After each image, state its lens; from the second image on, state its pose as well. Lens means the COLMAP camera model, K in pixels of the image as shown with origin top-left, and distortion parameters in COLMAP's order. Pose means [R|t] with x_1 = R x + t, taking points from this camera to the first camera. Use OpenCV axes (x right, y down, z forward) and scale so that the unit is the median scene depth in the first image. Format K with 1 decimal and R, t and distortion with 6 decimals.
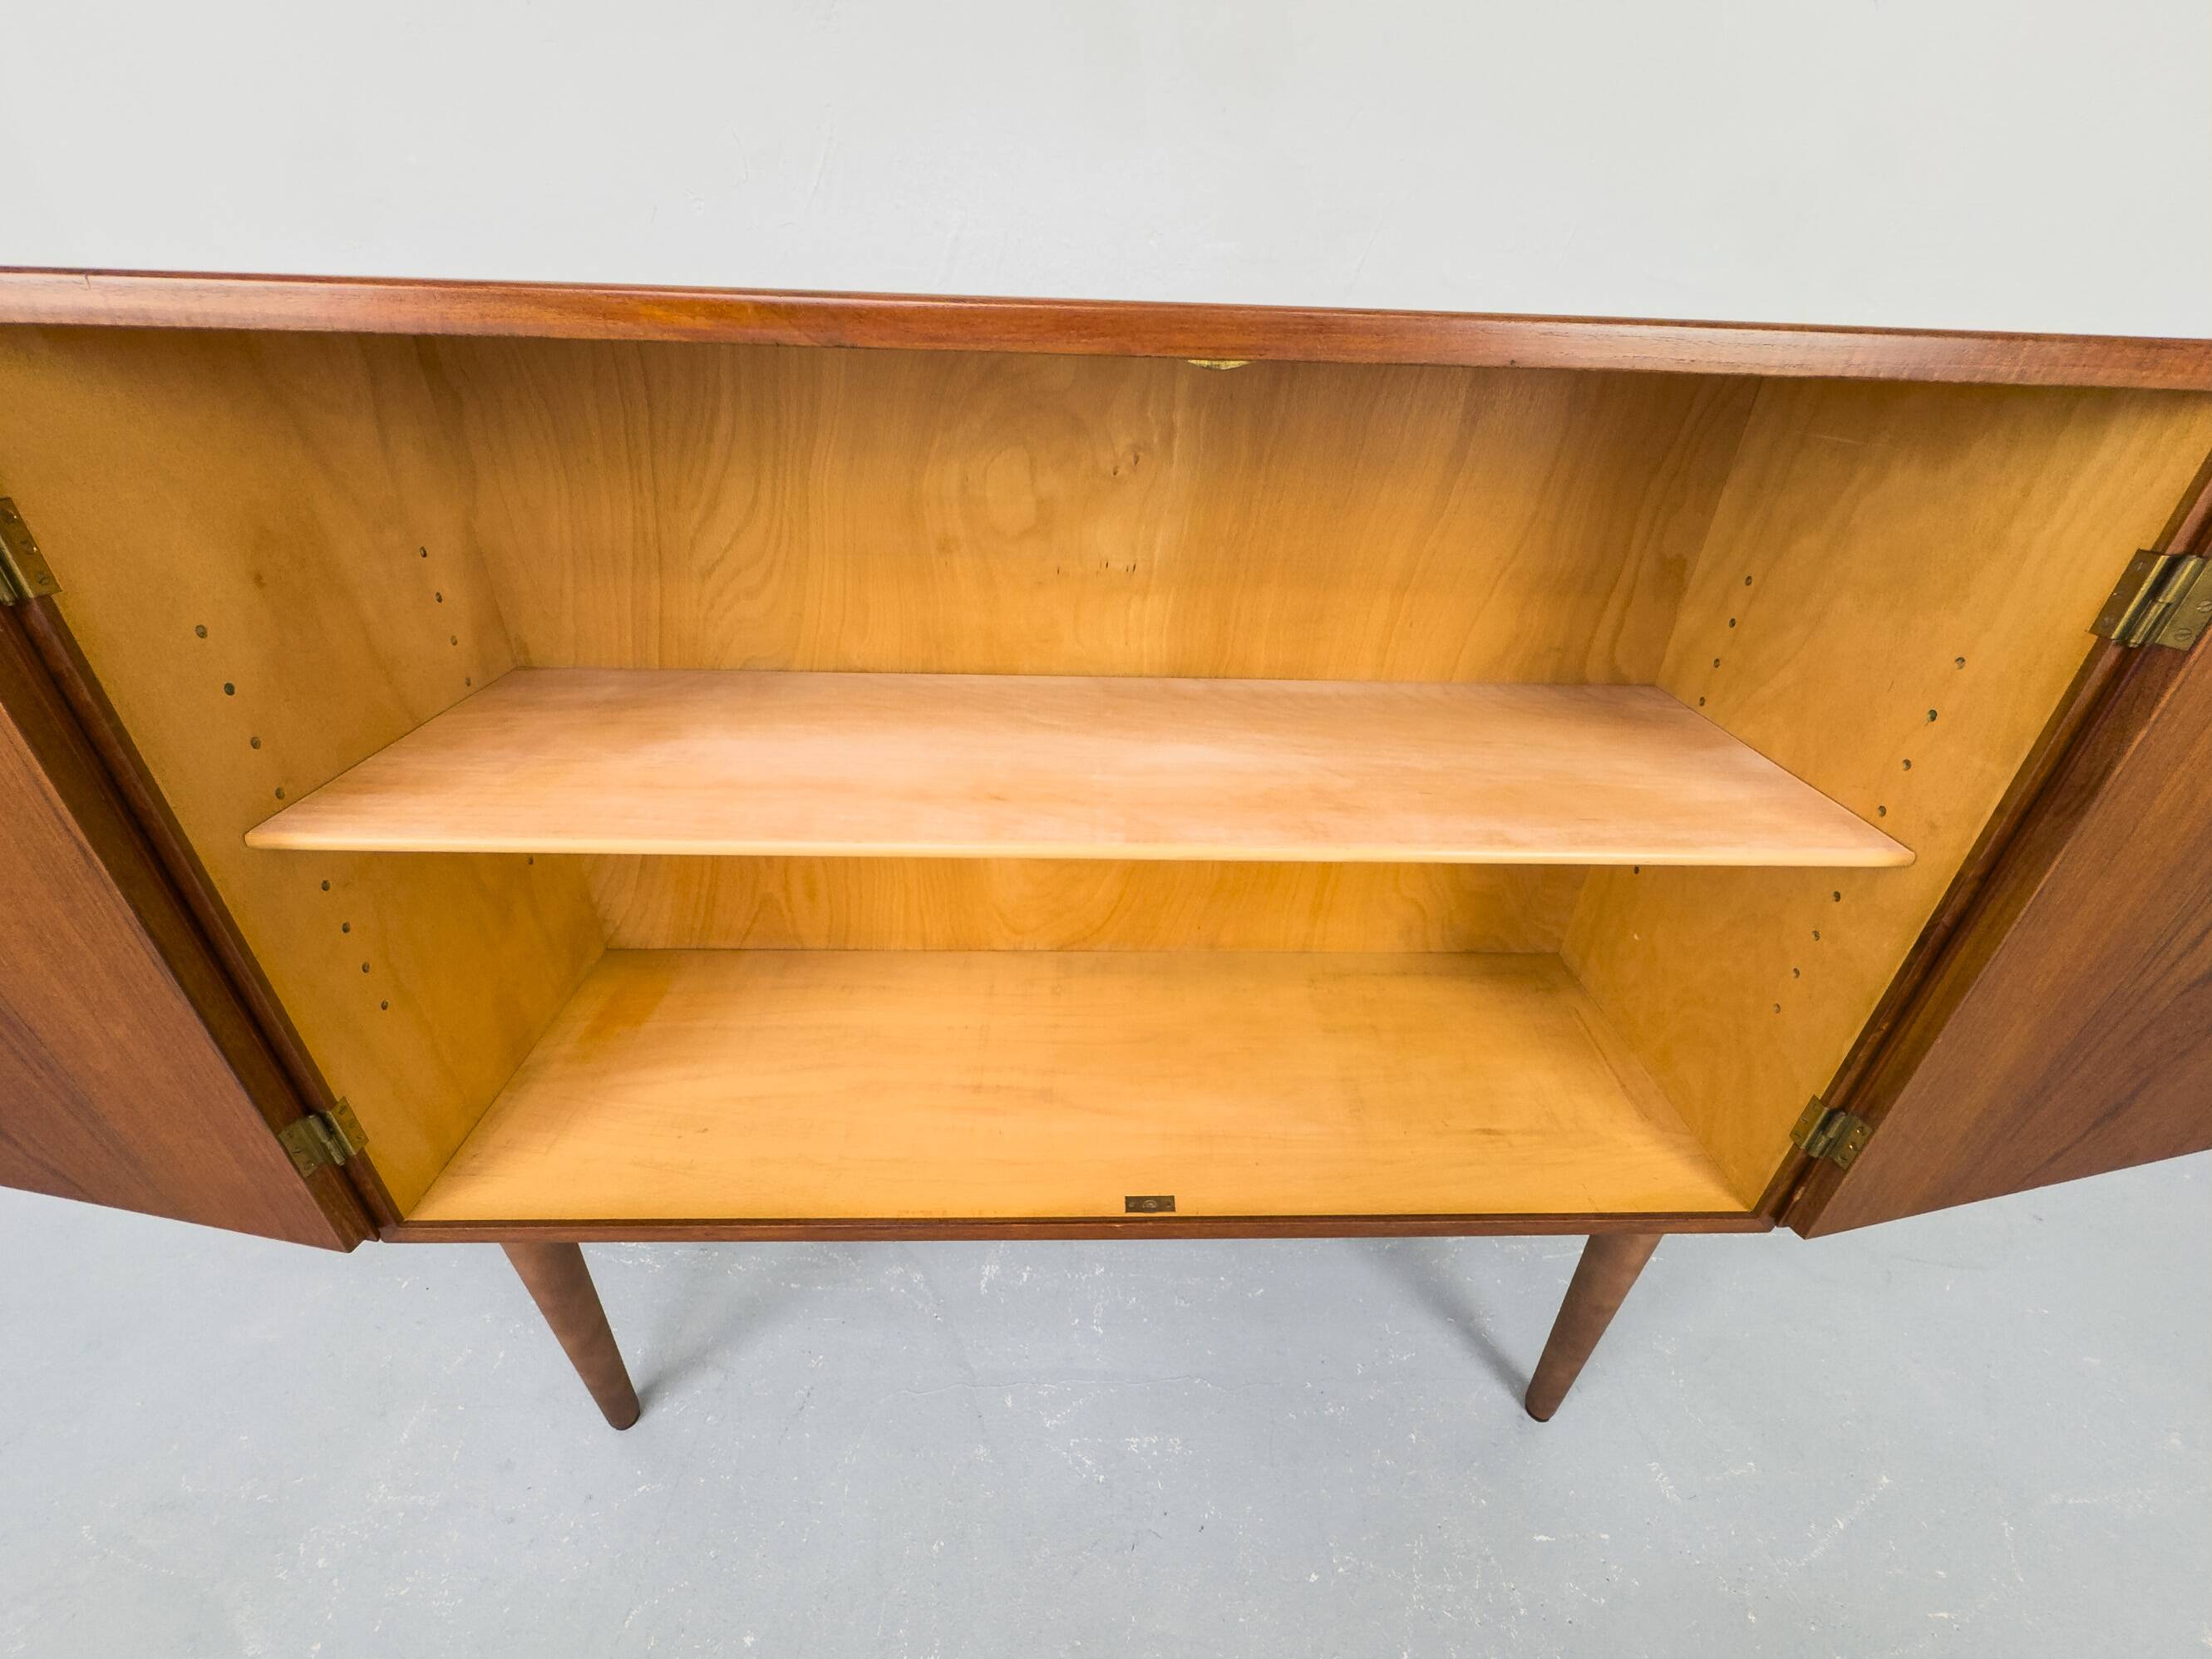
lens RADIAL K [[884.1, 0, 1106.6], [0, 884.1, 827.5], [0, 0, 1]] dist [-0.001029, 0.000136]
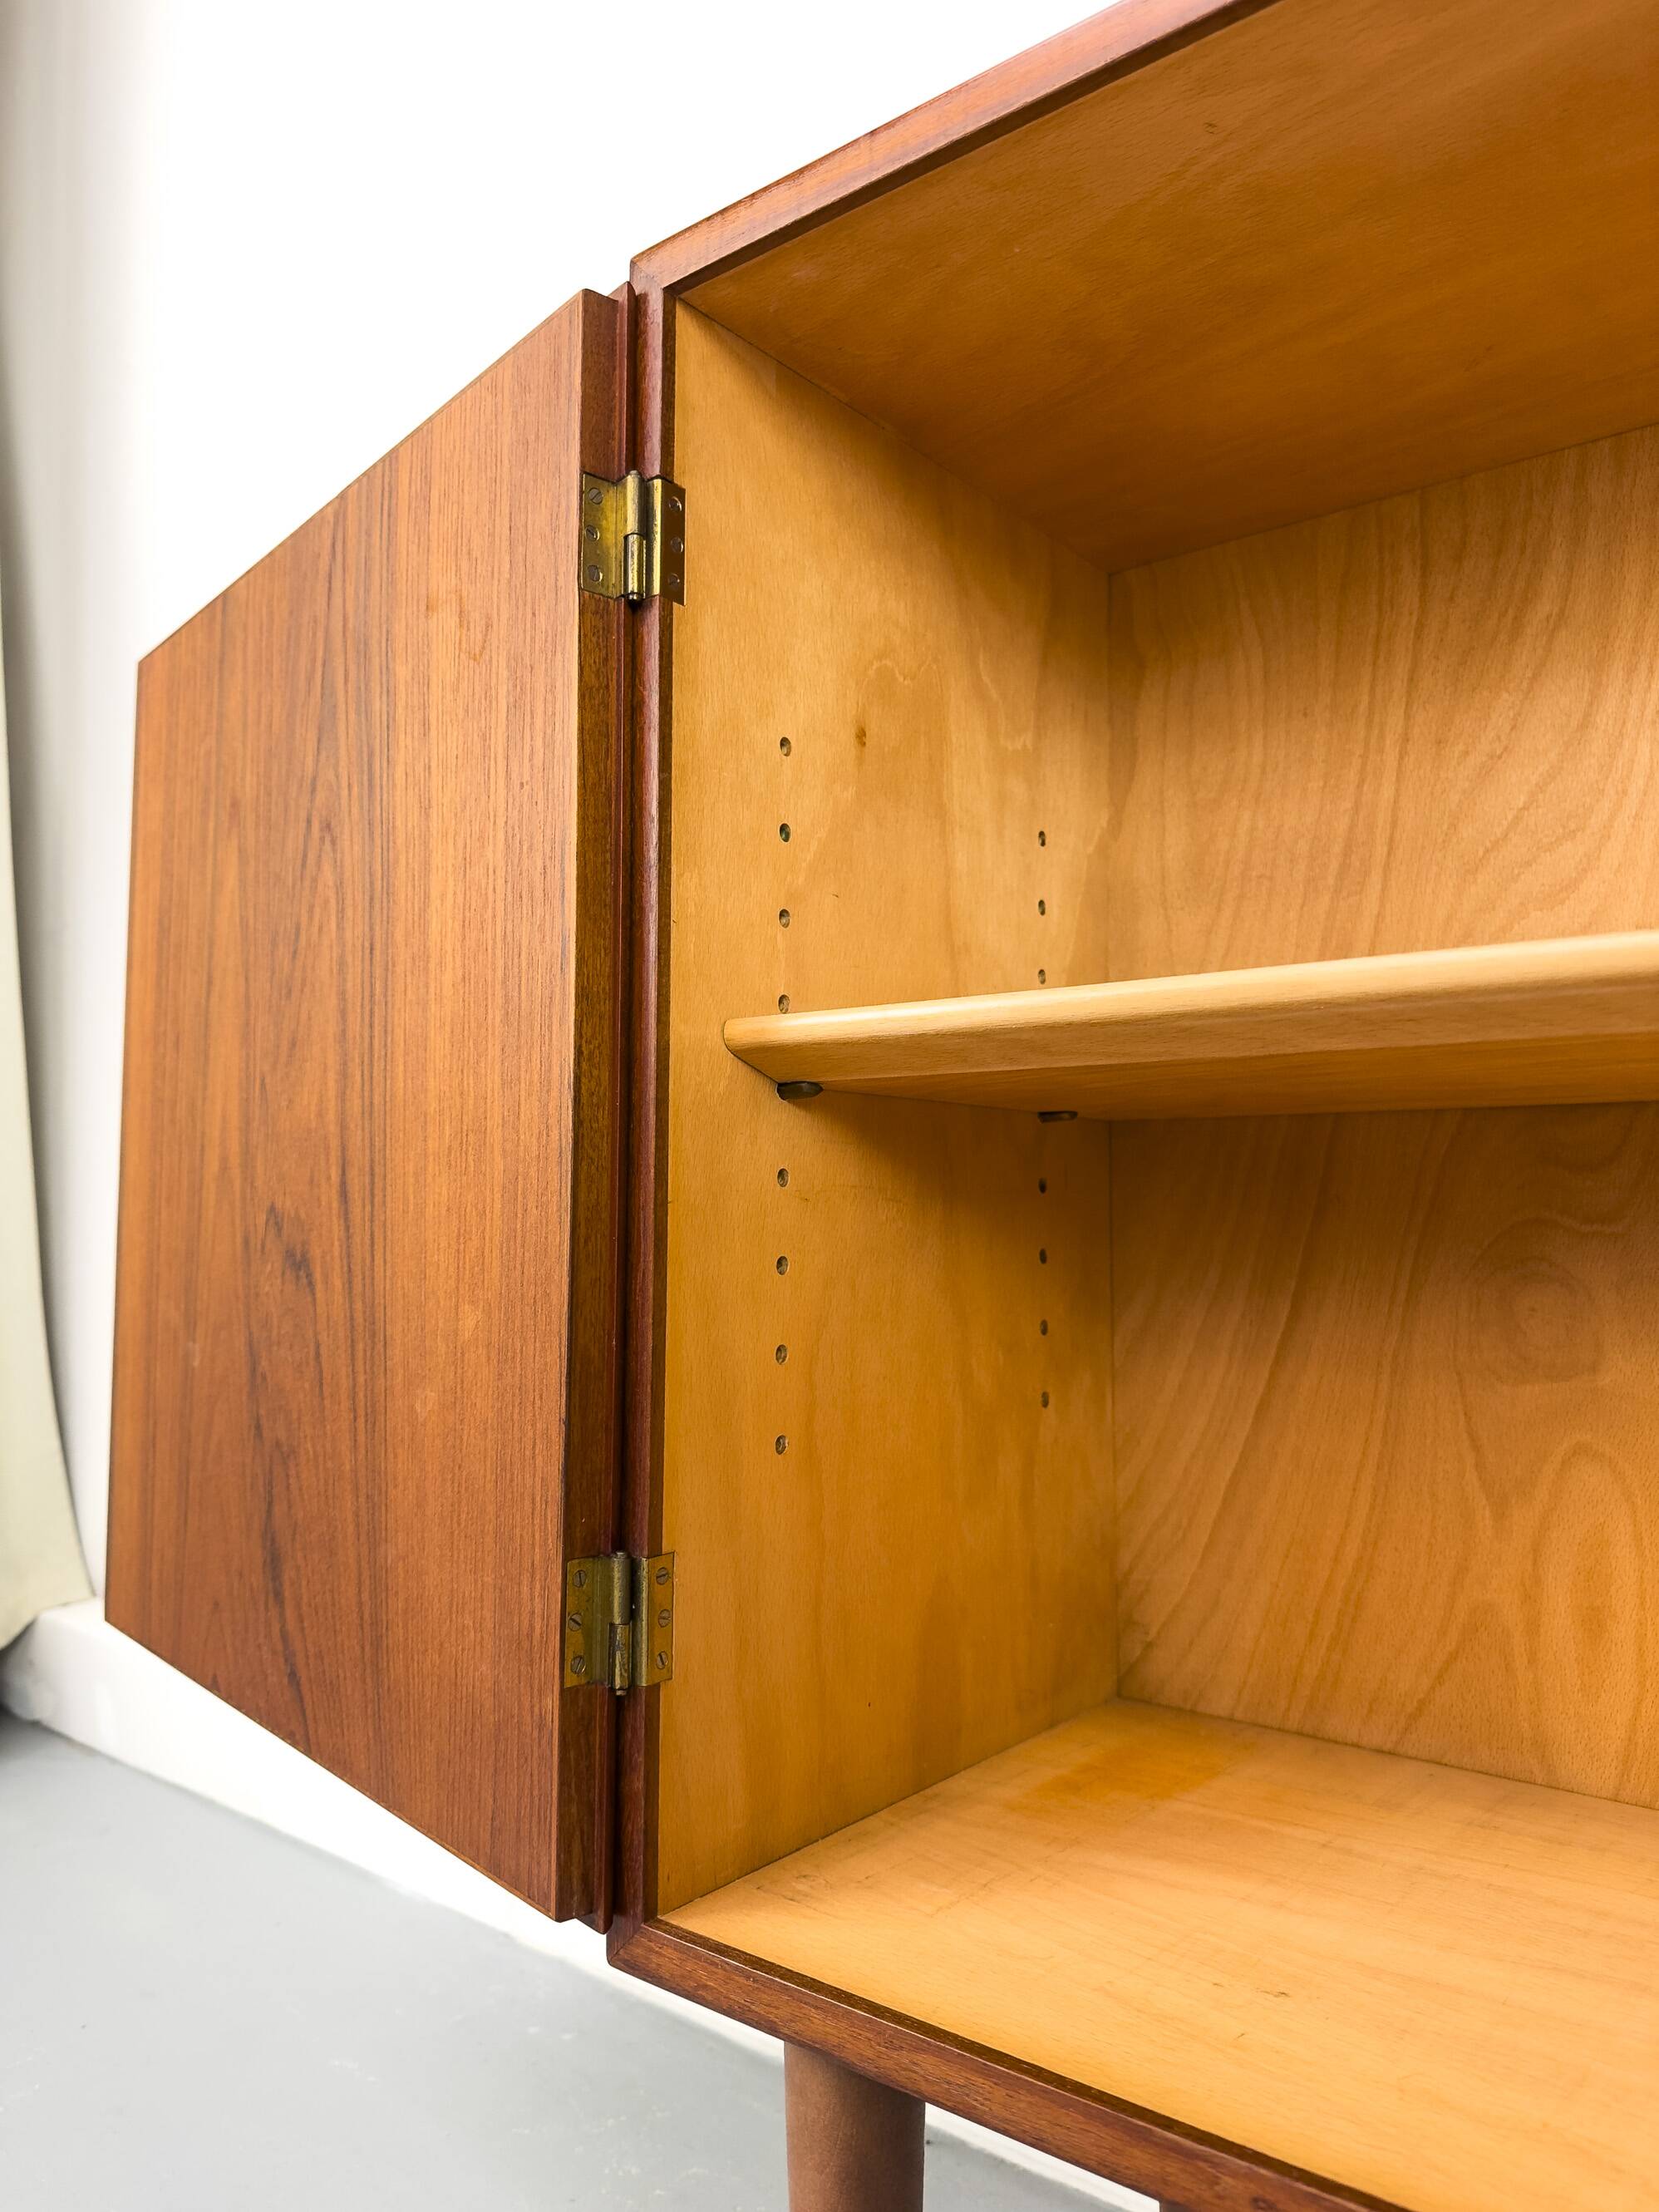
lens RADIAL K [[1599.3, 0, 832.7], [0, 1599.3, 1102.7], [0, 0, 1]] dist [-0.004272, -0.004118]
pose [[0.764157, -0.071193, -0.641089, -0.133166], [-0.307366, 0.833606, -0.458942, 0.374447], [0.567089, 0.547753, 0.615123, 0.256352]]
